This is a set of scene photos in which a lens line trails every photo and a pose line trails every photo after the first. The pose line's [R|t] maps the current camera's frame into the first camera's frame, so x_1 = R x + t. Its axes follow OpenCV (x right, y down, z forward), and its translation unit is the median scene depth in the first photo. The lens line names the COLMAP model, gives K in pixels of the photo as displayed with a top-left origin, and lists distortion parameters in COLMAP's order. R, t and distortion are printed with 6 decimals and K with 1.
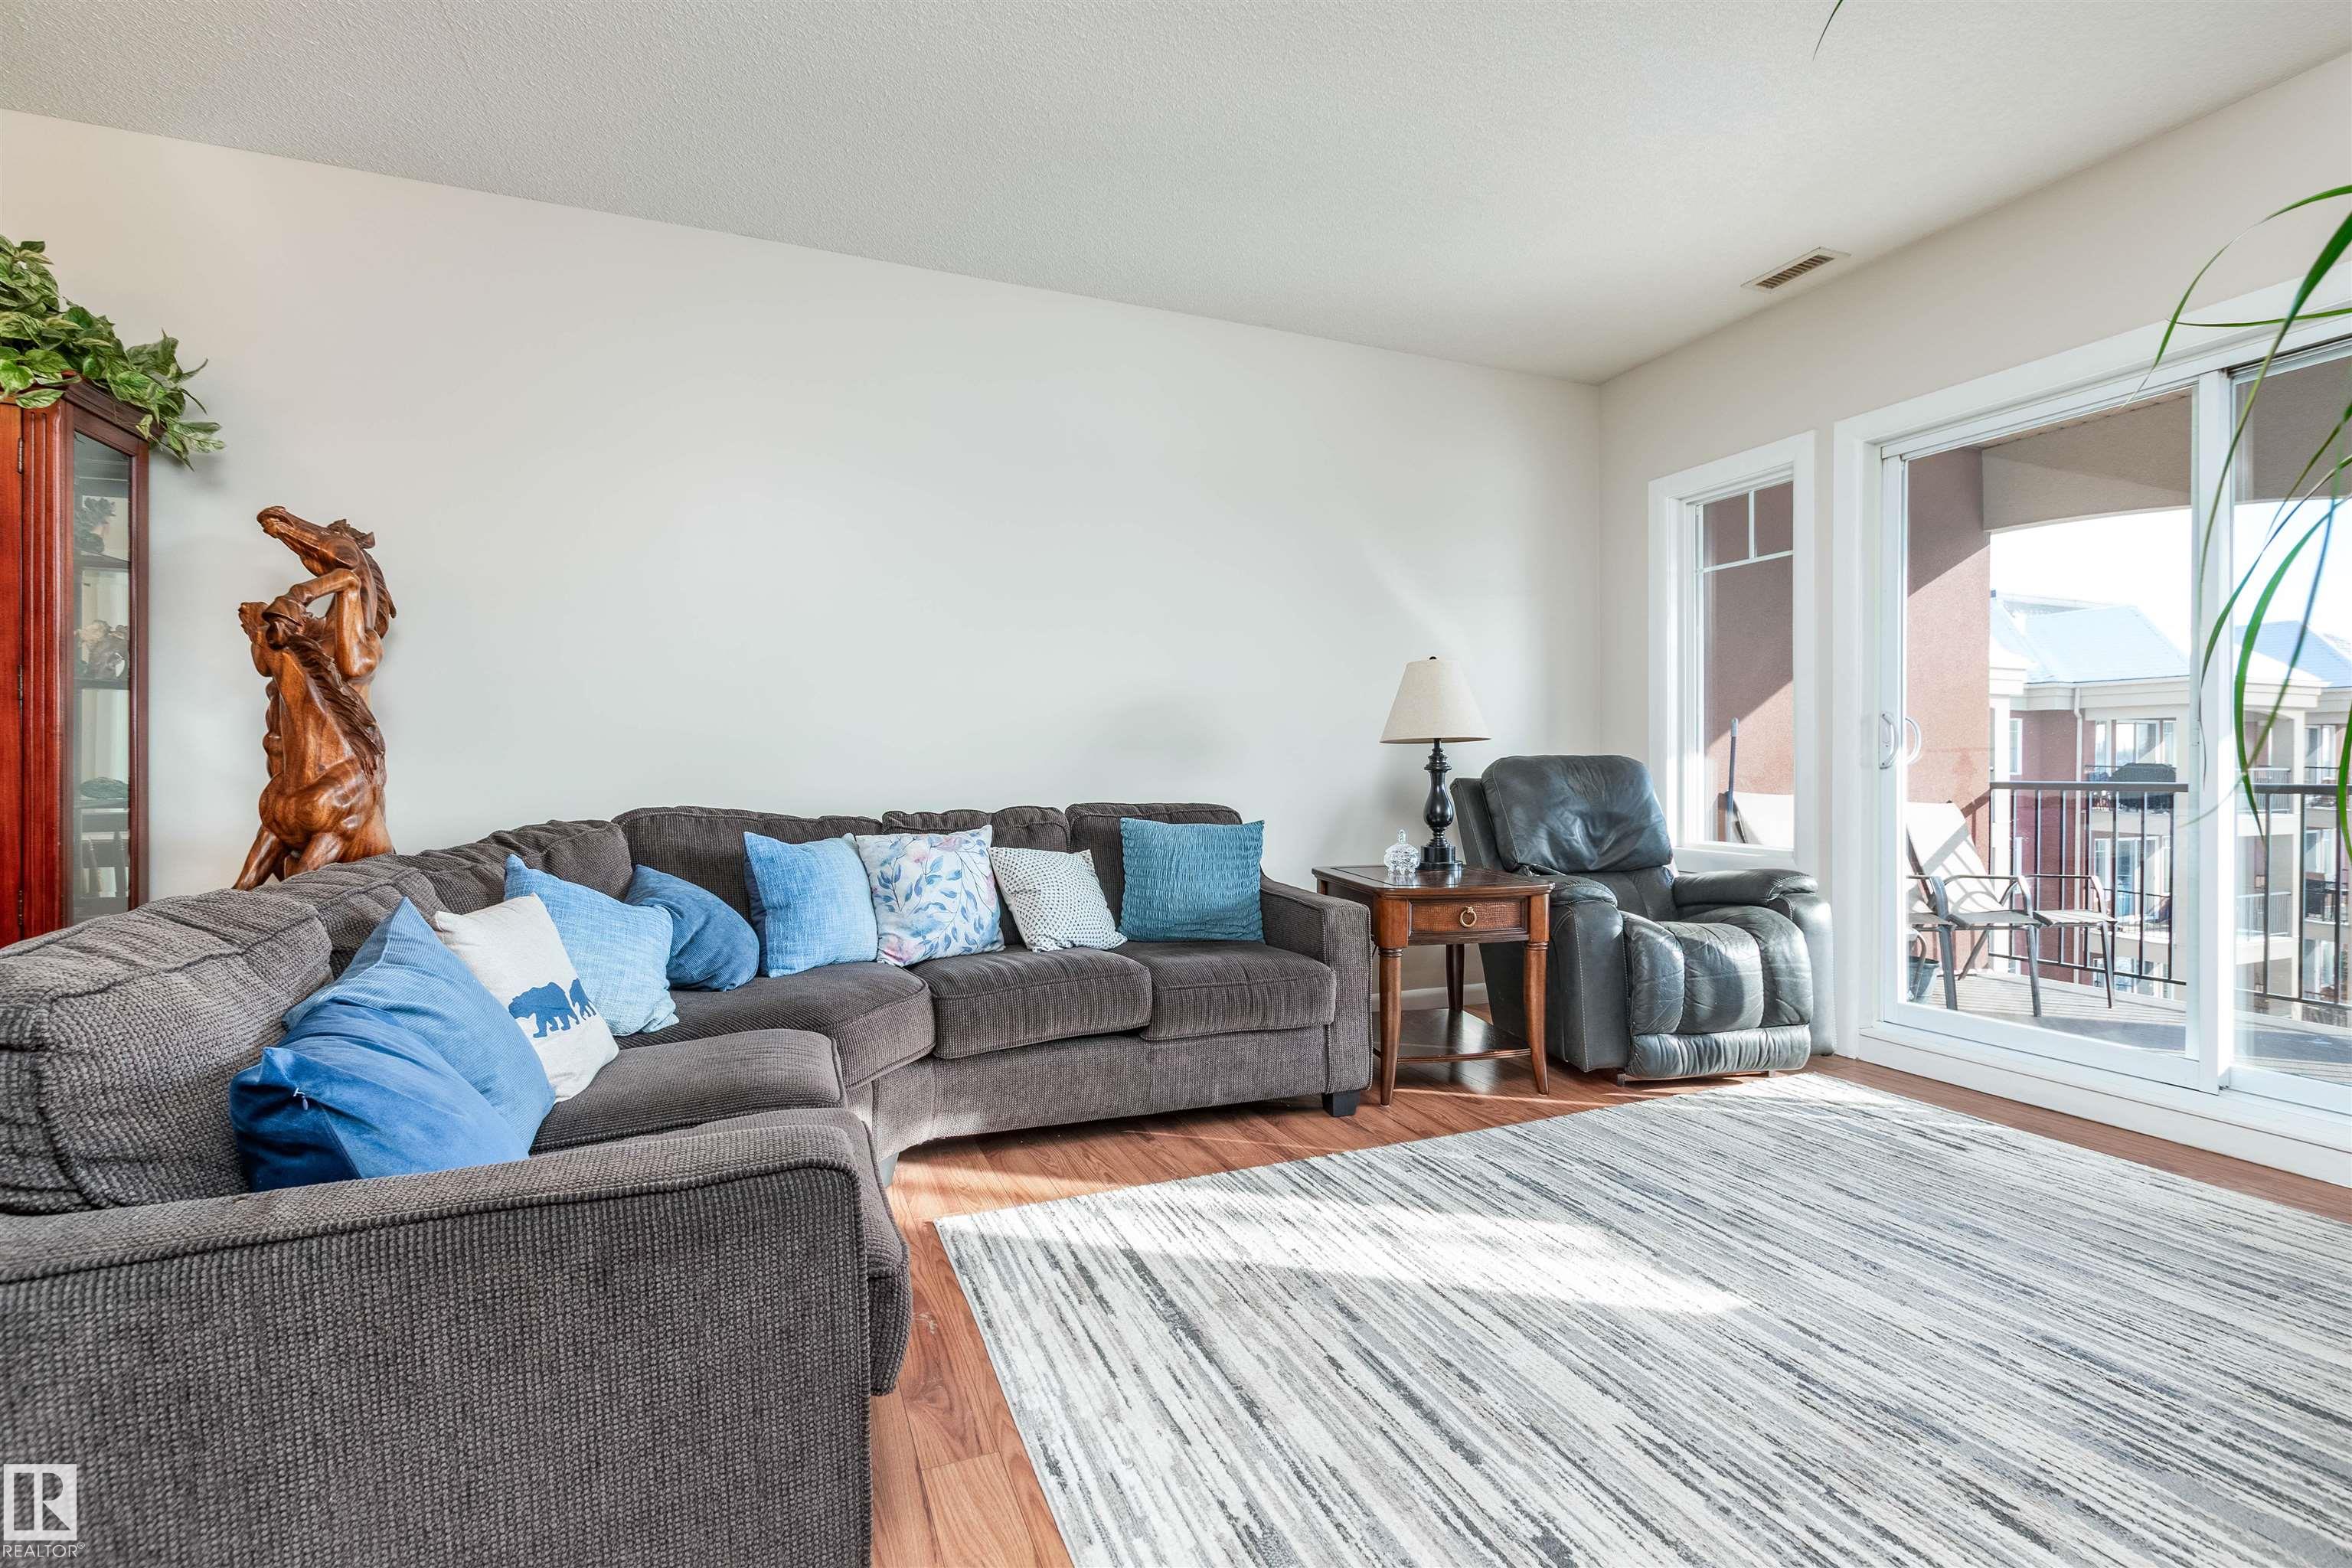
lens RADIAL K [[1047.0, 0, 1165.6], [0, 1047.0, 772.3], [0, 0, 1]] dist [0.003911, -0.001463]
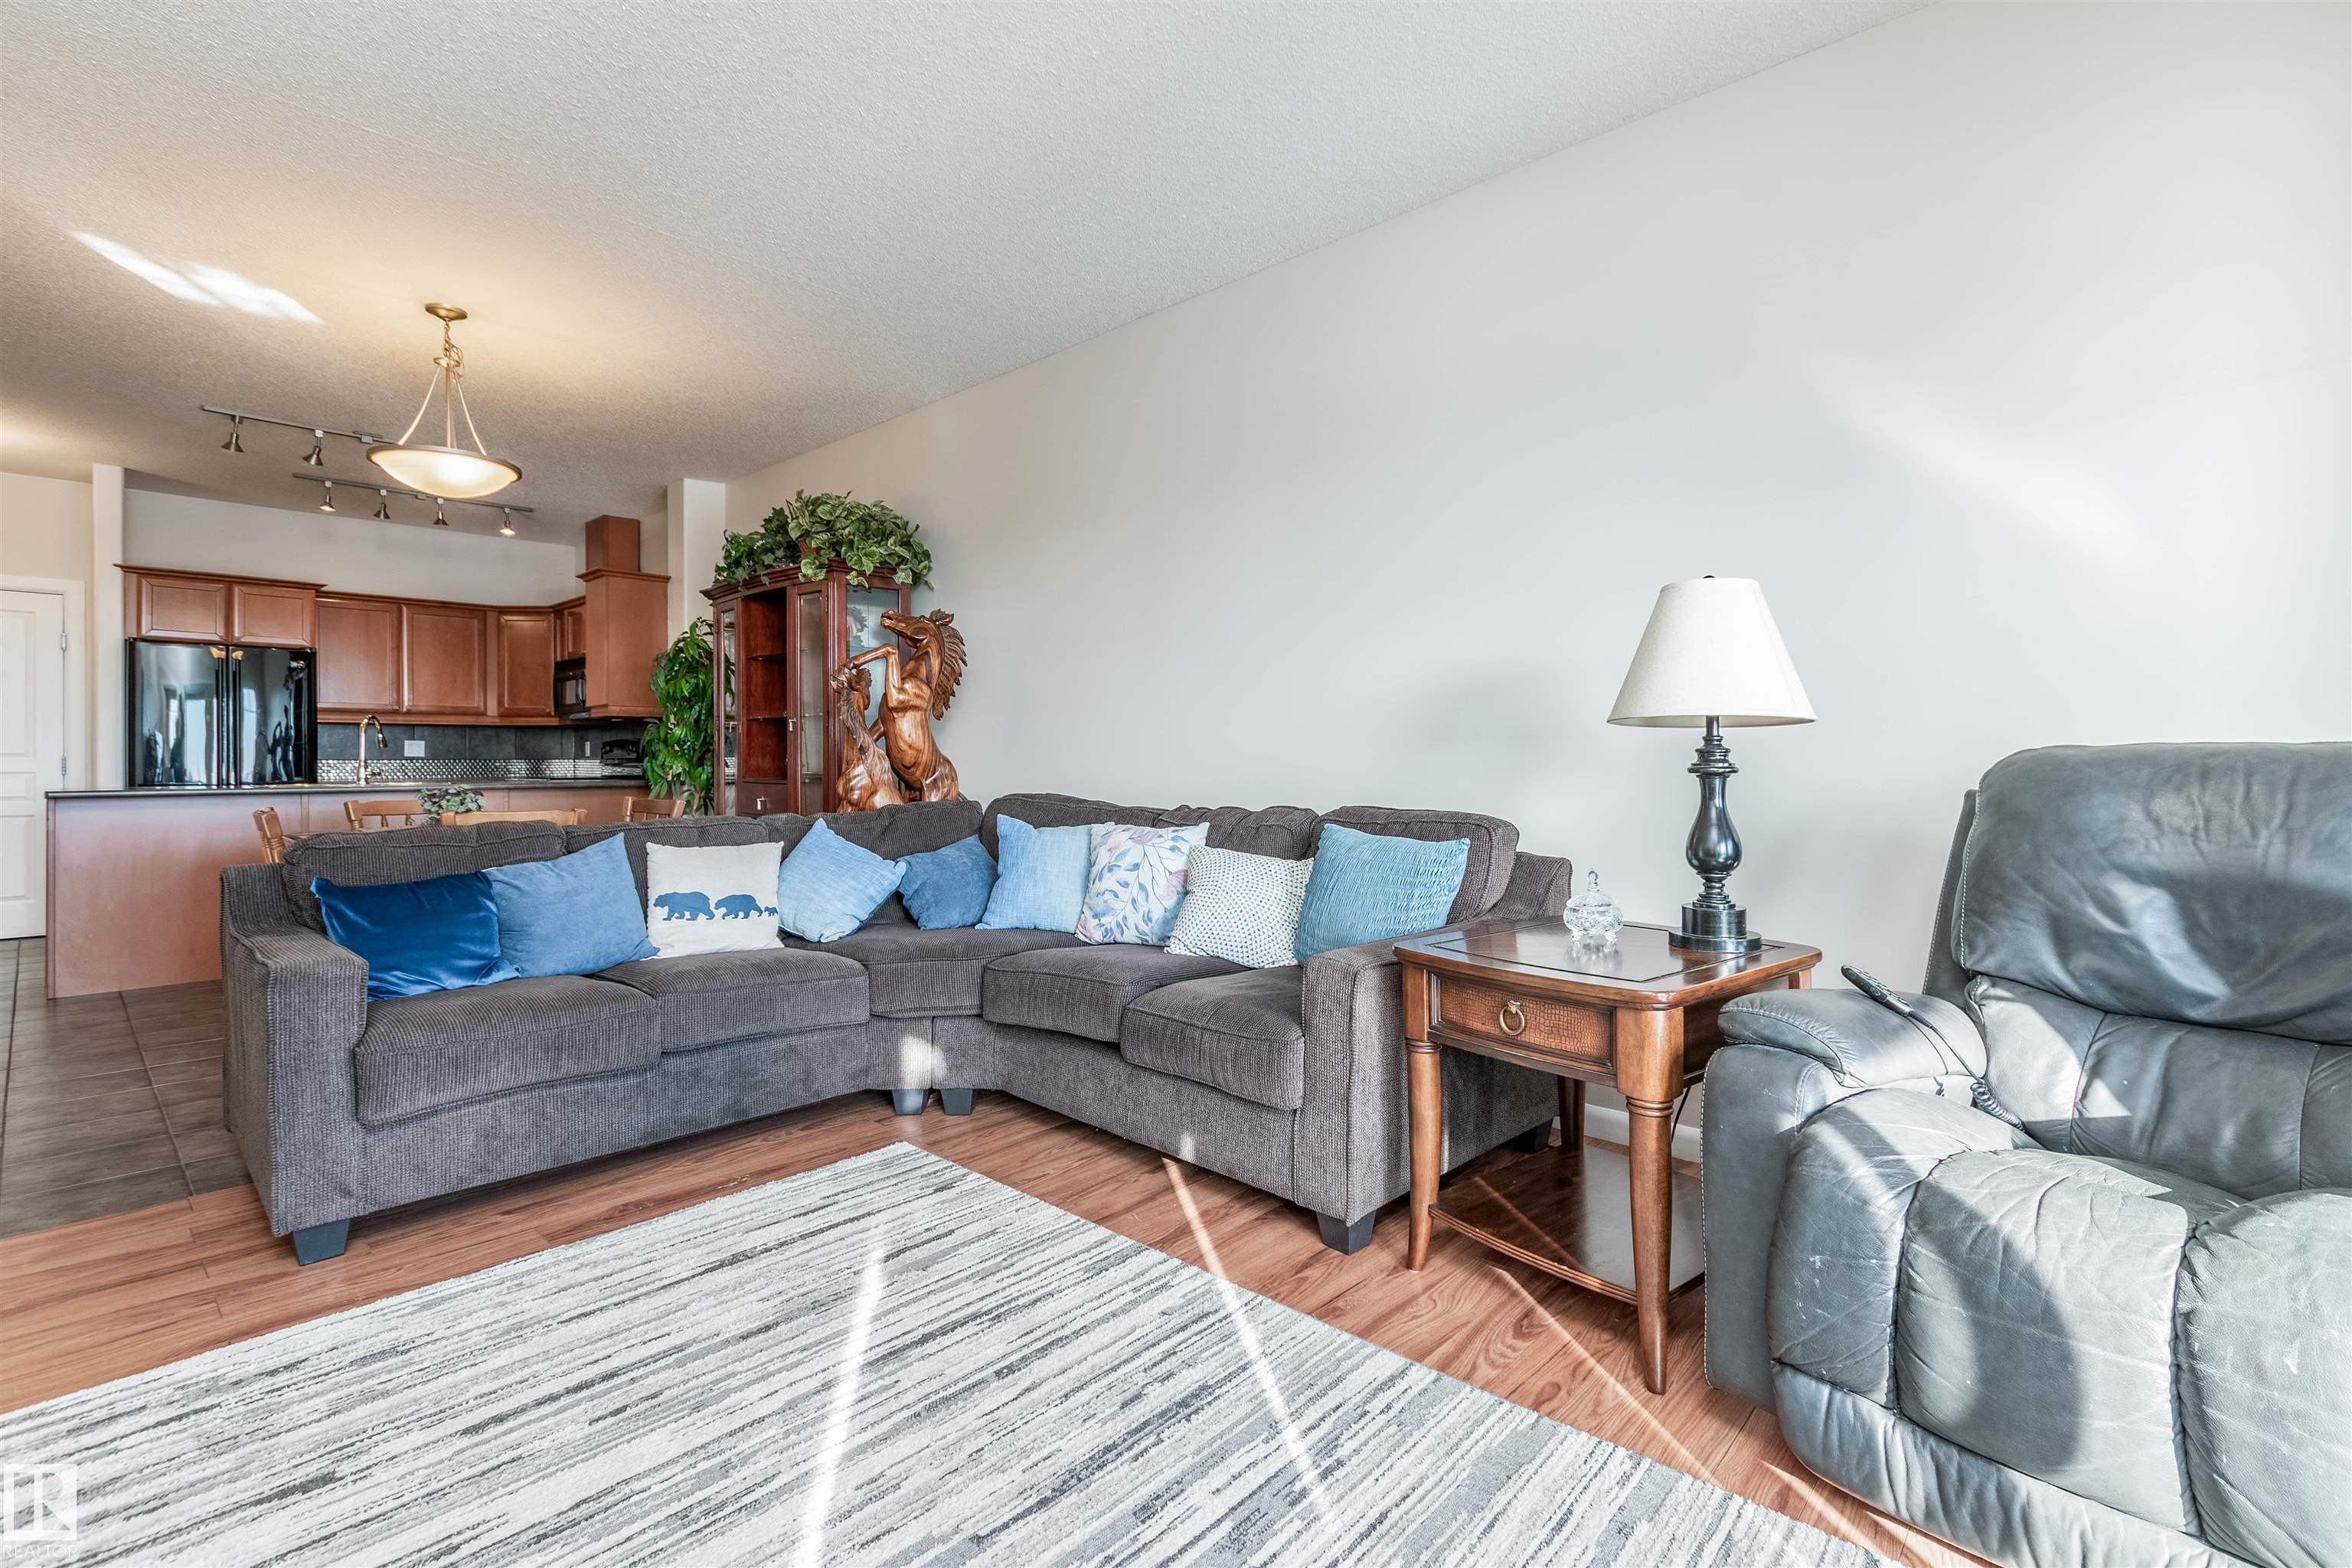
lens RADIAL K [[1047.0, 0, 1182.9], [0, 1047.0, 773.8], [0, 0, 1]] dist [0.003911, -0.001463]
pose [[0.440651, 0.015272, -0.897549, 0.773775], [-0.005716, 0.999883, 0.014206, -0.010296], [0.897660, -0.001129, 0.440687, 0.591560]]
